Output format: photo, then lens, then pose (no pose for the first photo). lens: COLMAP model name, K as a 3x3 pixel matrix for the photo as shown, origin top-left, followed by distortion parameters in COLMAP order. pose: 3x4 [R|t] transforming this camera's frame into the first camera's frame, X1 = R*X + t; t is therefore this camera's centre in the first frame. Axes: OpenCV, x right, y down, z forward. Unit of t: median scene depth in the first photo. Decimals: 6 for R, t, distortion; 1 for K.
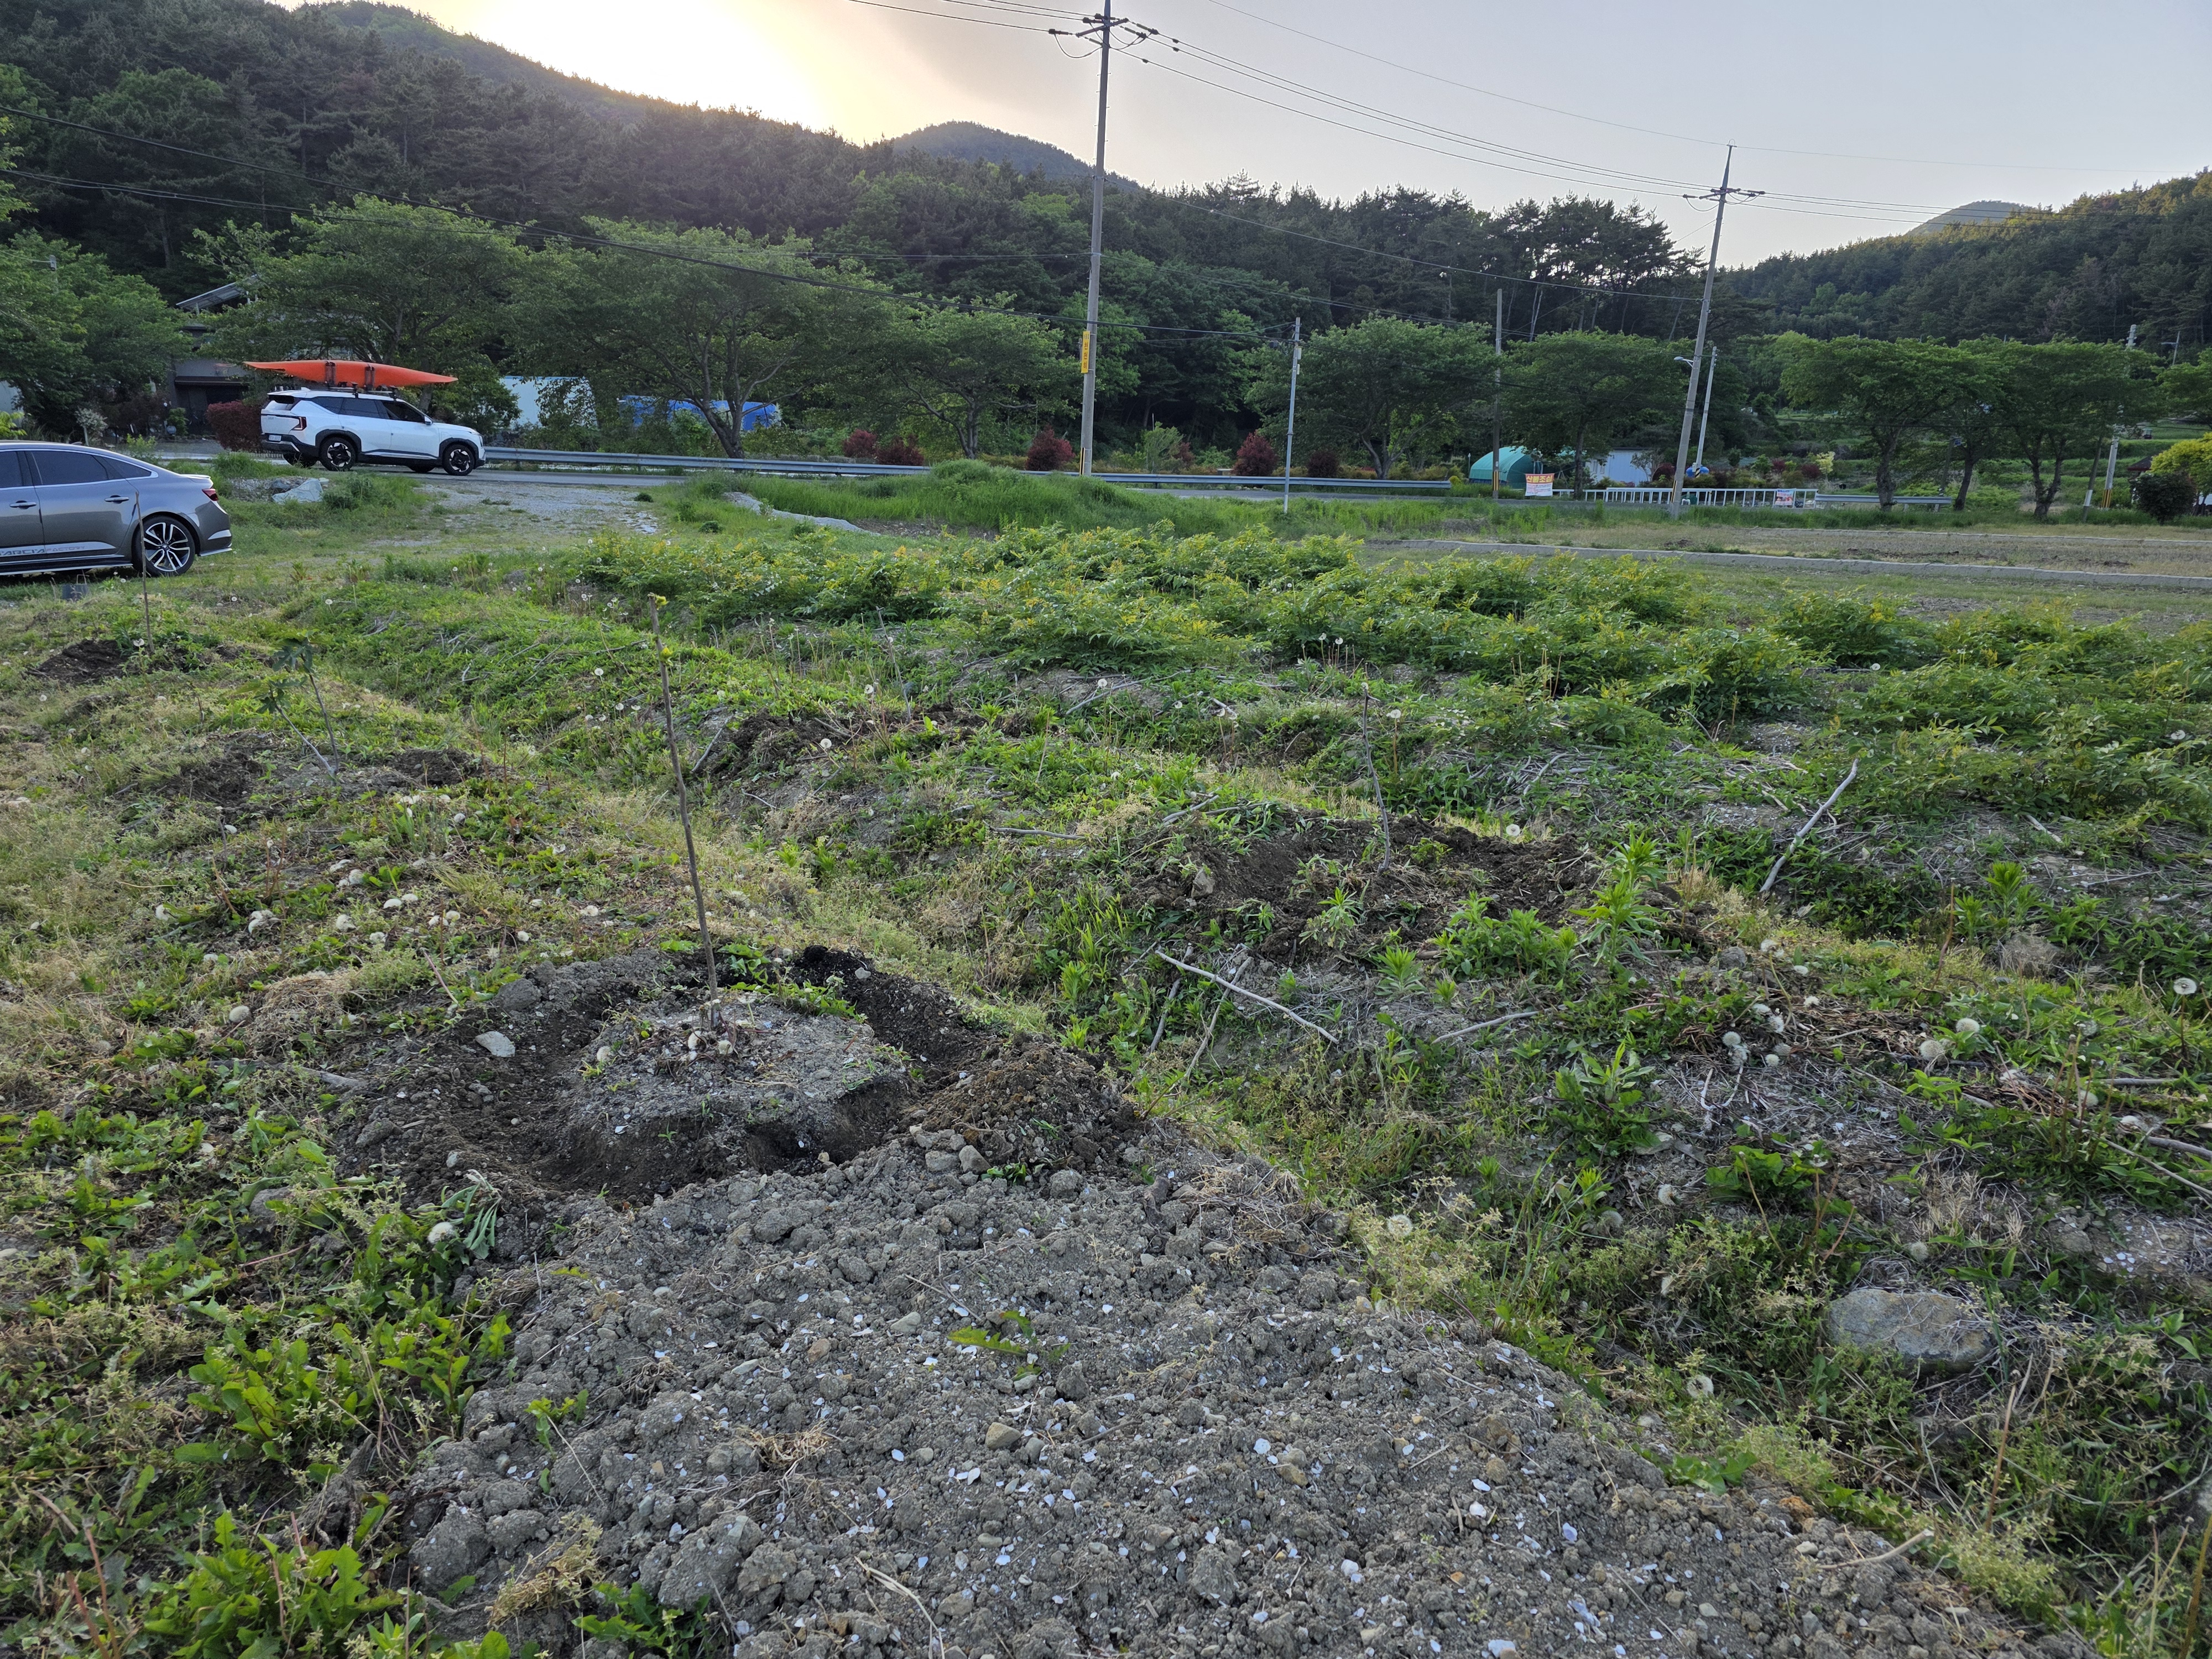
lens RADIAL K [[1497.7, 0, 1117.5], [0, 1497.7, 826.1], [0, 0, 1]] dist [0.049207, -0.045957]
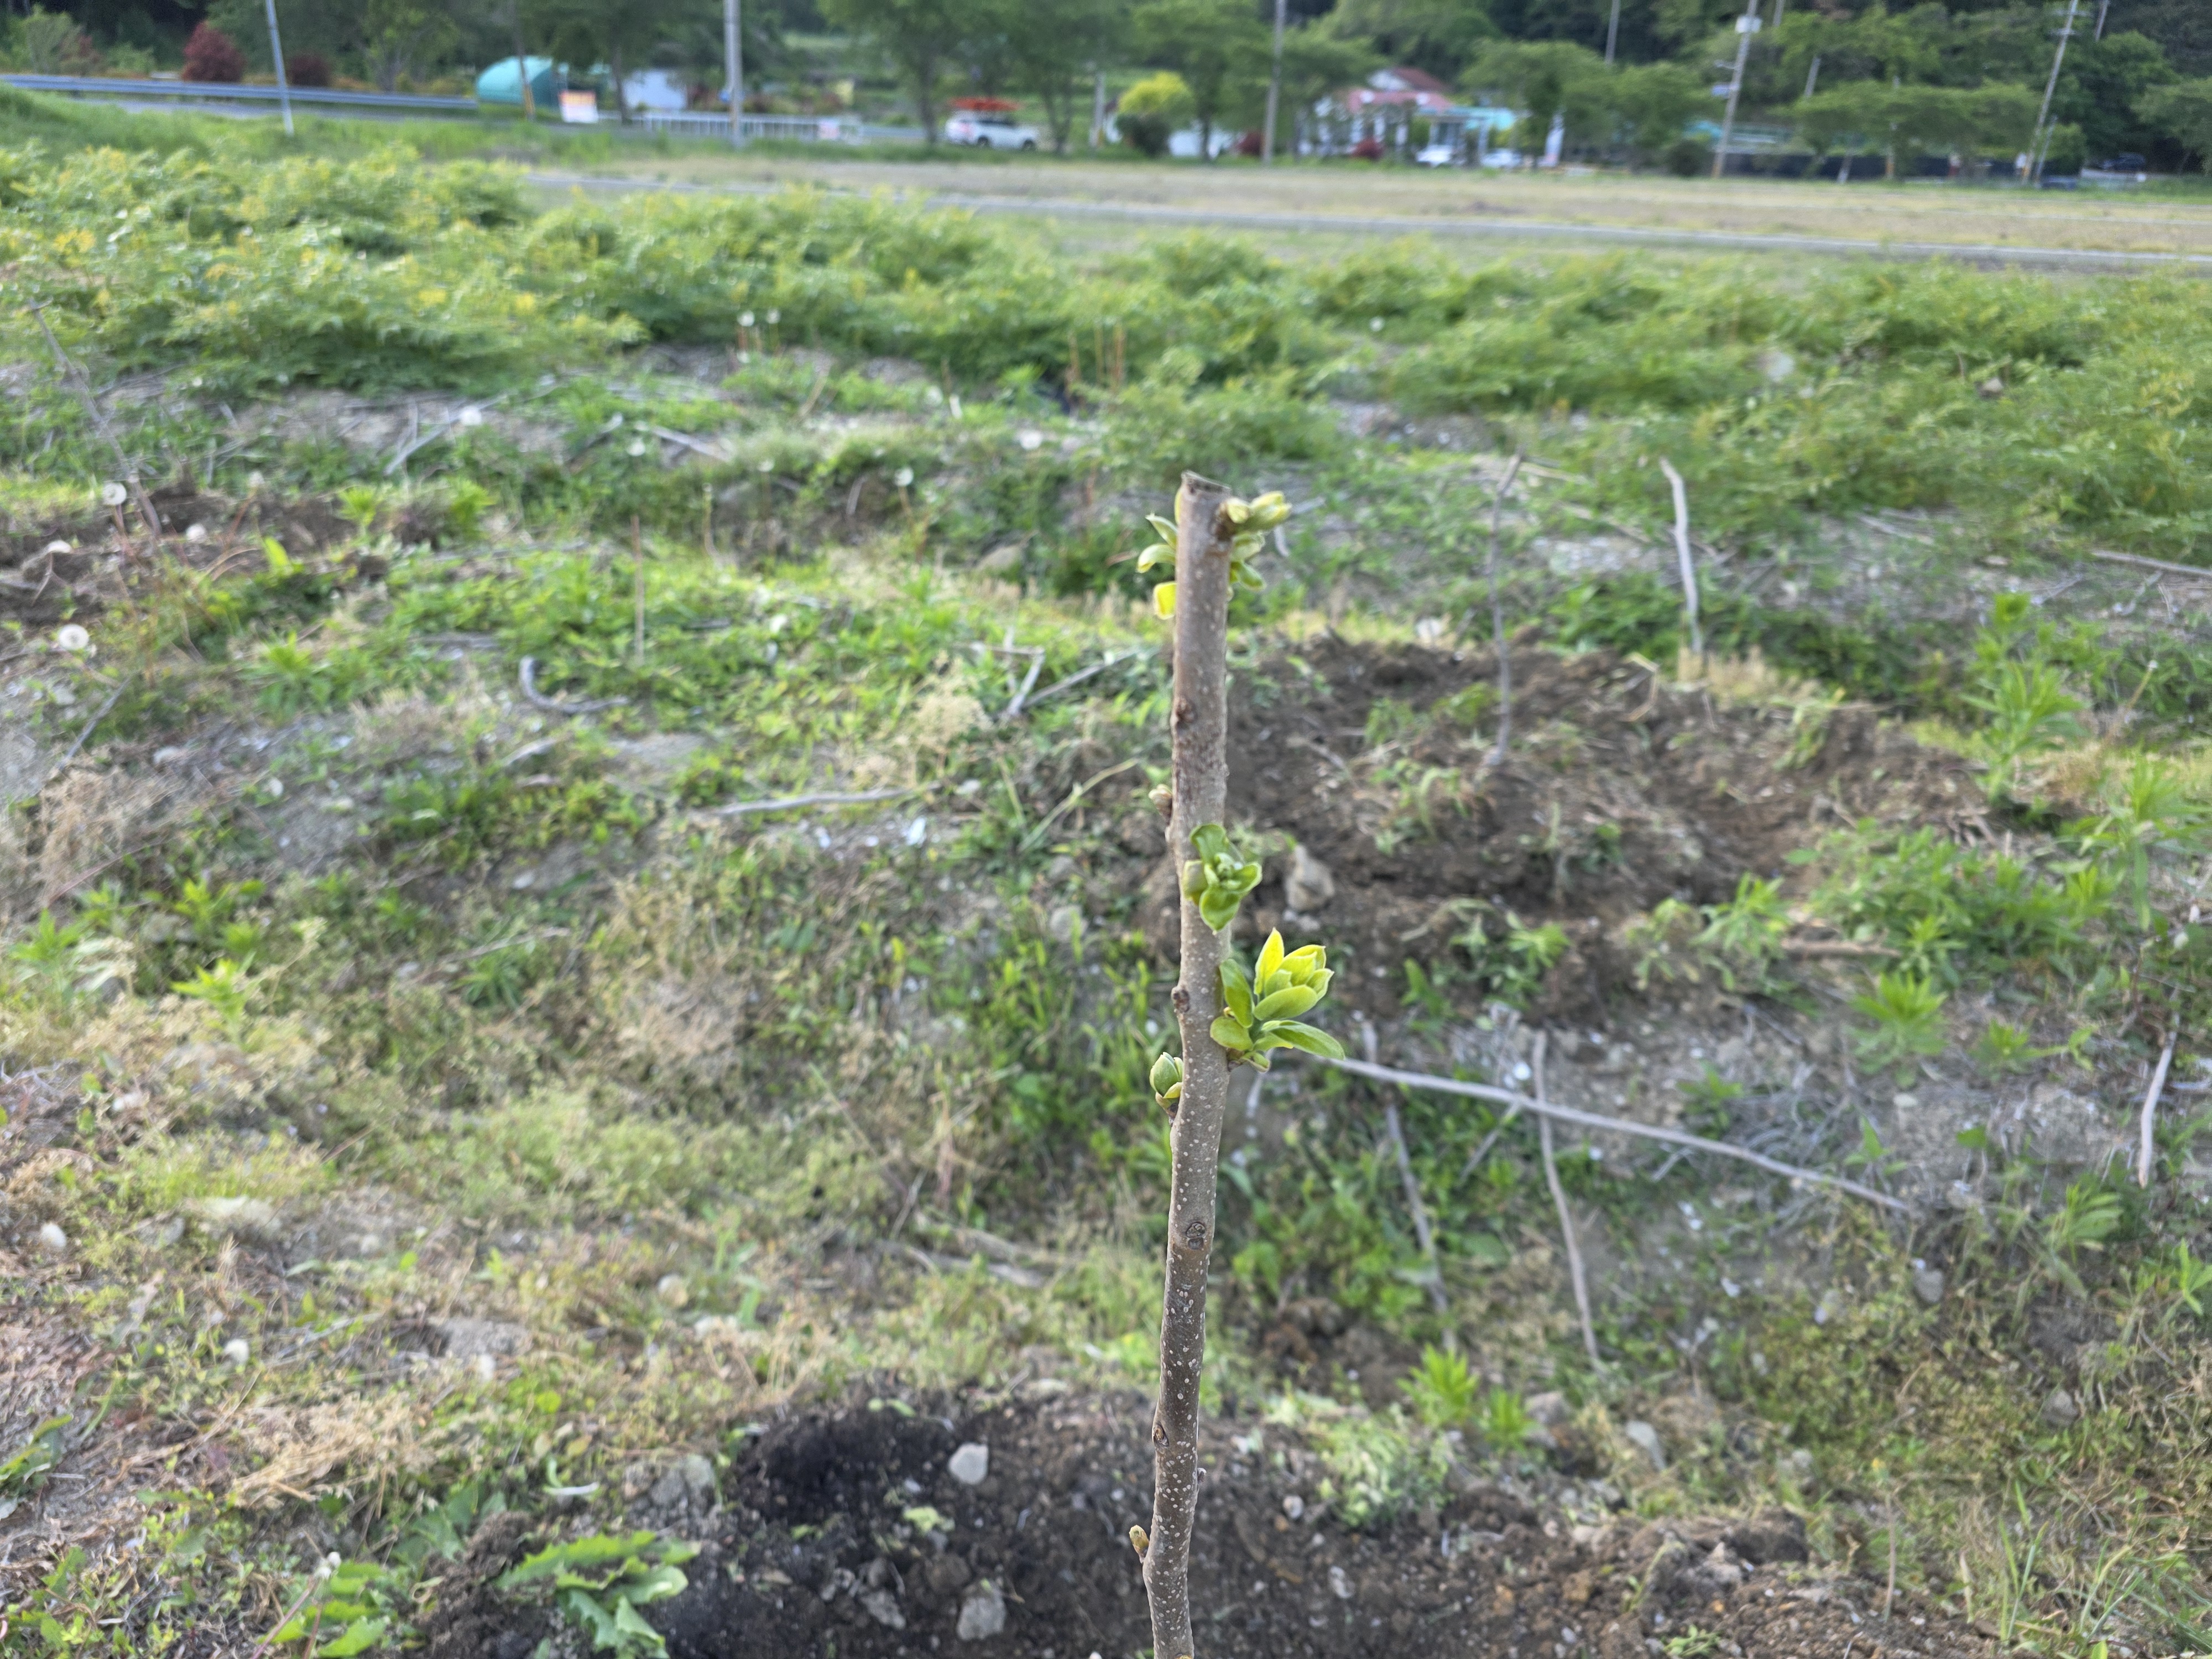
lens RADIAL K [[1497.7, 0, 1117.5], [0, 1497.7, 826.1], [0, 0, 1]] dist [0.049207, -0.045957]
pose [[0.826682, -0.222176, 0.516948, -0.041573], [0.105081, 0.963538, 0.246073, -0.017868], [-0.552770, -0.149103, 0.819886, 0.105417]]
